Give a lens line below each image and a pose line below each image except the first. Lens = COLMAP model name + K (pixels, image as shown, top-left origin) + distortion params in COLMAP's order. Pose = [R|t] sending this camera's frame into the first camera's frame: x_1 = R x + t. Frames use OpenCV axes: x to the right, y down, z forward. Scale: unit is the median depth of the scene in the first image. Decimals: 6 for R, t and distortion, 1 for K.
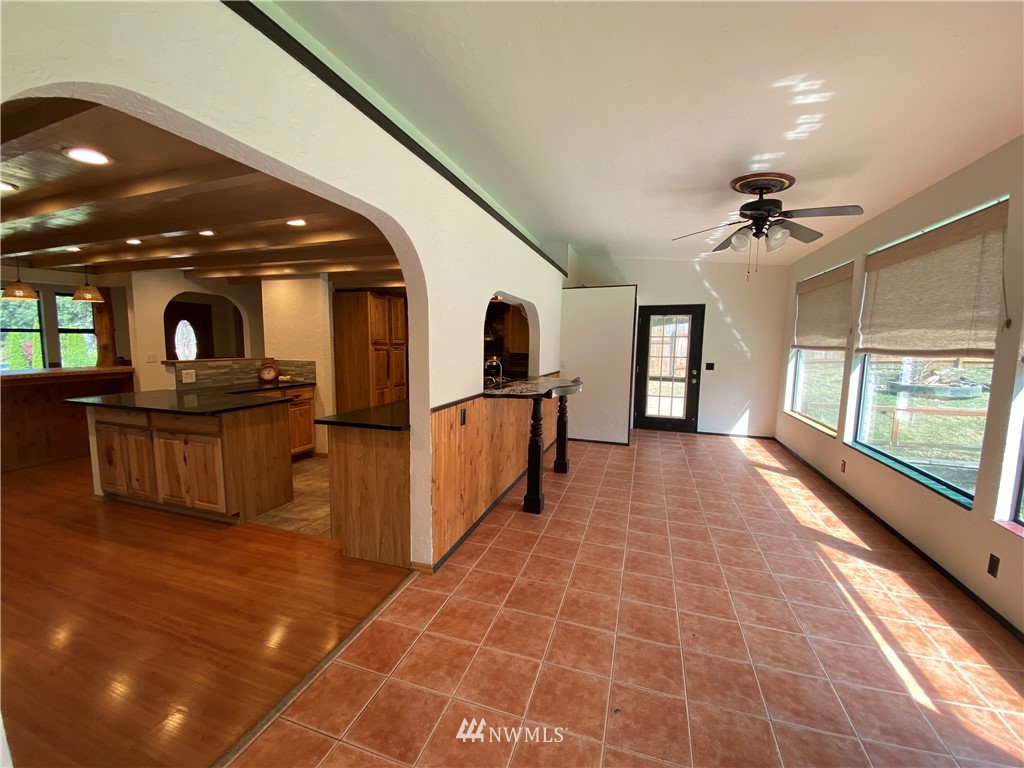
lens RADIAL K [[418.4, 0, 509.2], [0, 418.4, 385.5], [0, 0, 1]] dist [-0.006970, -0.005594]
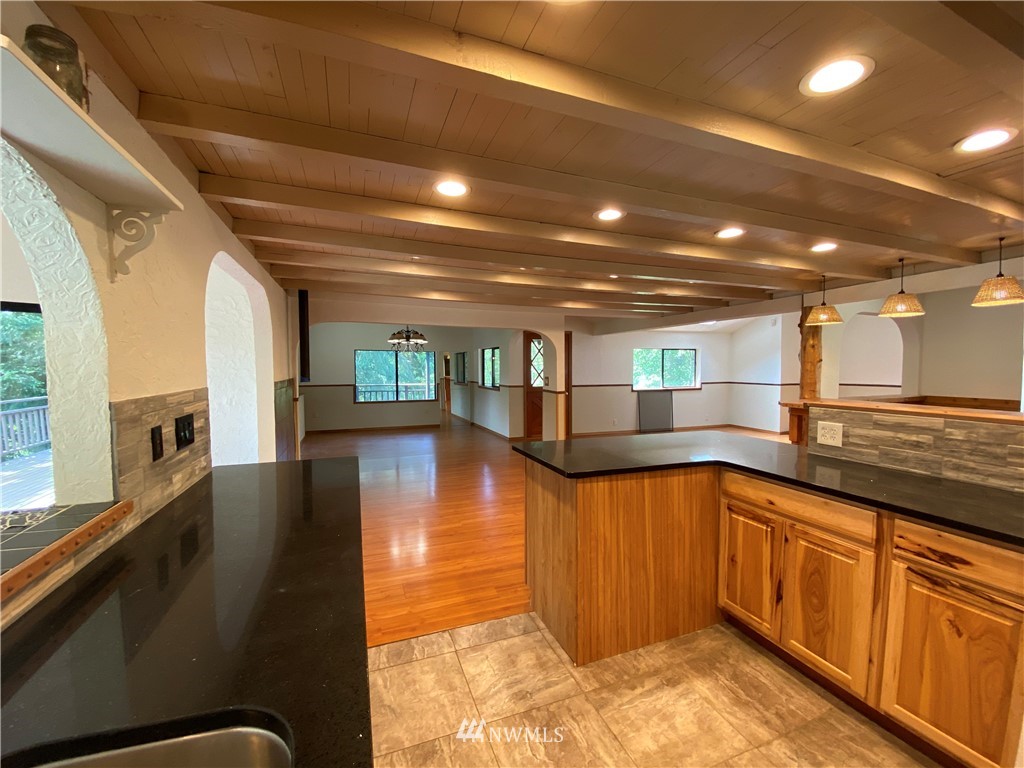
lens RADIAL K [[418.4, 0, 509.5], [0, 418.4, 383.8], [0, 0, 1]] dist [-0.006970, -0.005594]
pose [[-0.778414, 0.016478, -0.627535, -0.113517], [-0.073518, 0.990383, 0.117201, -0.119613], [0.623432, 0.137366, -0.769716, 1.163539]]
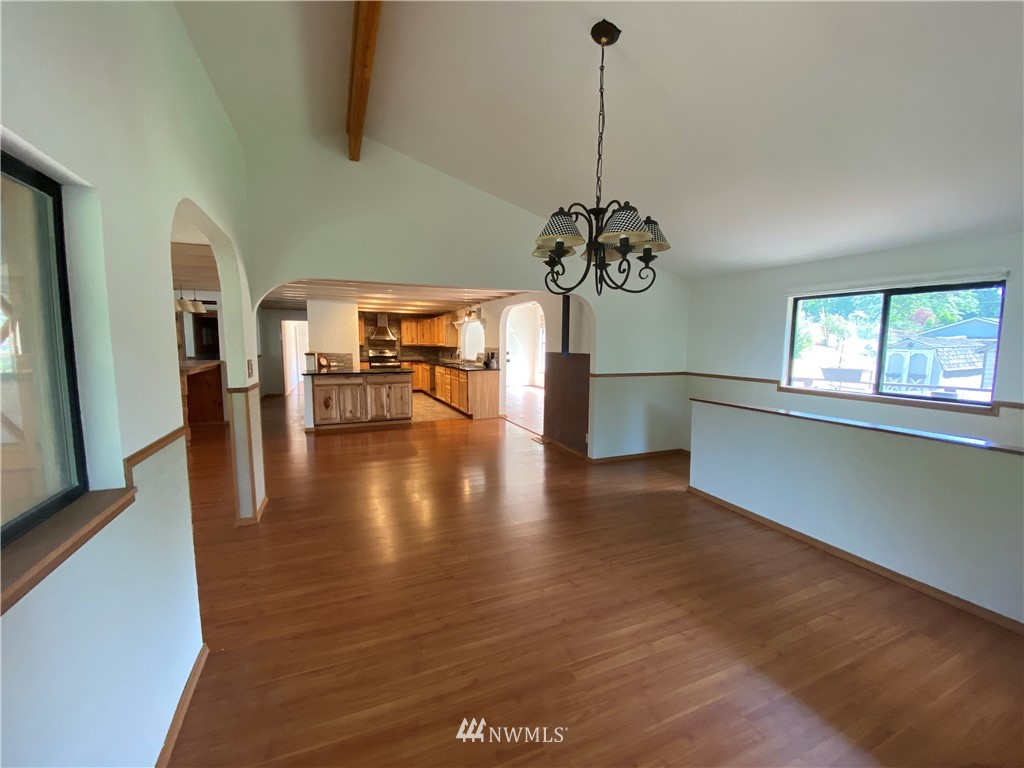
lens RADIAL K [[418.4, 0, 519.5], [0, 418.4, 387.6], [0, 0, 1]] dist [-0.006970, -0.005594]
pose [[0.736910, -0.076028, 0.671701, -1.323348], [0.069875, 0.996900, 0.036178, 0.079065], [-0.672369, 0.020275, 0.739938, -0.812582]]
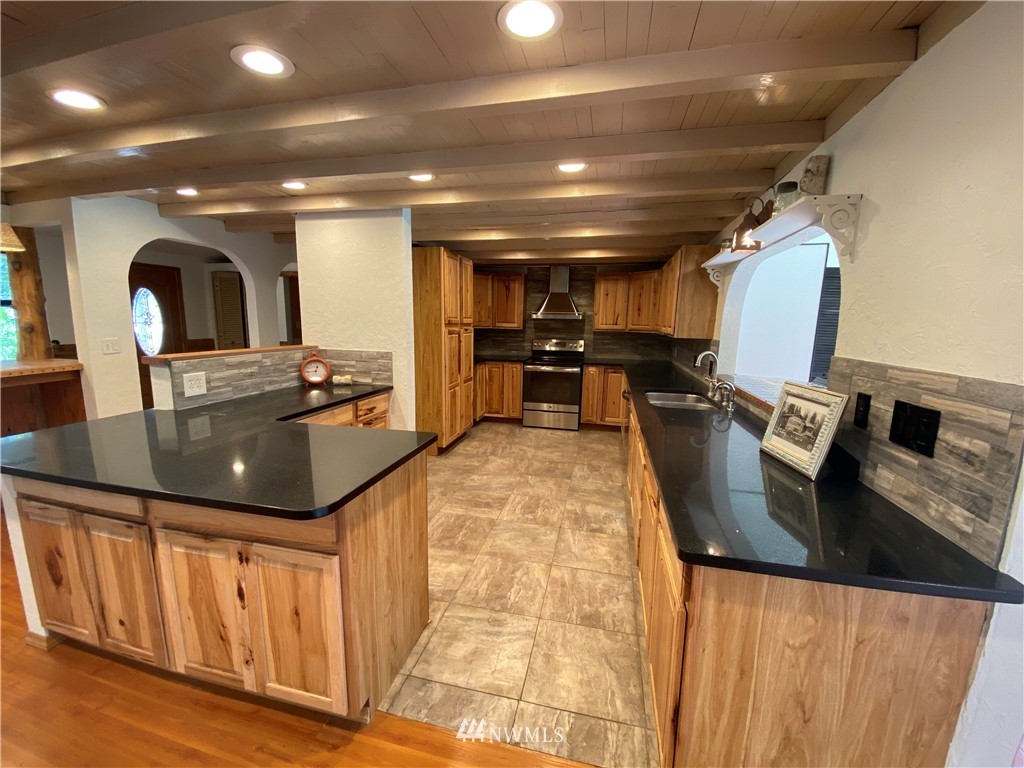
lens RADIAL K [[418.4, 0, 506.7], [0, 418.4, 388.4], [0, 0, 1]] dist [-0.006970, -0.005594]
pose [[0.996899, -0.005929, 0.078471, -0.409349], [0.001317, 0.998275, 0.058699, -0.048362], [-0.078684, -0.058413, 0.995187, 0.426340]]
